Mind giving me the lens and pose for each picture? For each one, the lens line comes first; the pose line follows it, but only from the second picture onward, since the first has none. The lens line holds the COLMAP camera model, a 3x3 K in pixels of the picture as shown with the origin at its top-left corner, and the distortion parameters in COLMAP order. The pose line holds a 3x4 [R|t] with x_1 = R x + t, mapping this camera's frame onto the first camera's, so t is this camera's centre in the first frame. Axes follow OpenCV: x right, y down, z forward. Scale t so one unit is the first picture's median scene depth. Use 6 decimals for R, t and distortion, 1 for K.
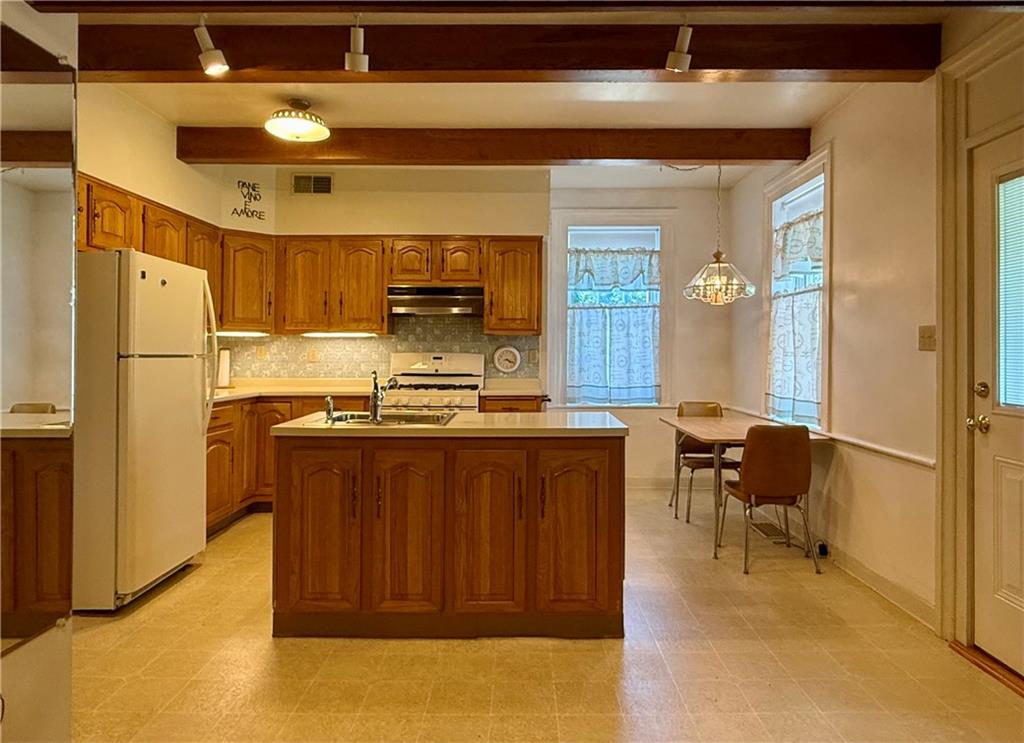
lens RADIAL K [[642.1, 0, 512.5], [0, 642.1, 346.6], [0, 0, 1]] dist [-0.001850, 0.000738]
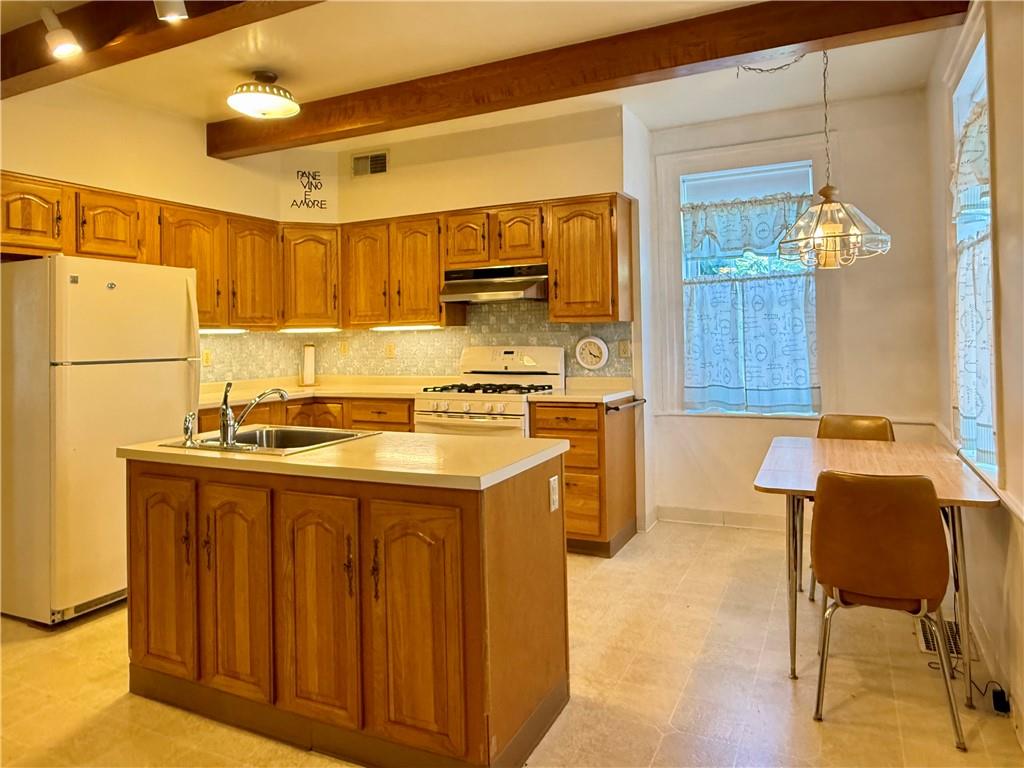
lens RADIAL K [[670.9, 0, 512.6], [0, 670.9, 322.5], [0, 0, 1]] dist [0.000553, 0.001214]
pose [[0.902431, -0.029557, -0.429819, 0.275339], [0.026337, 0.999563, -0.013441, -0.009665], [0.430028, 0.000810, 0.902815, 0.224935]]
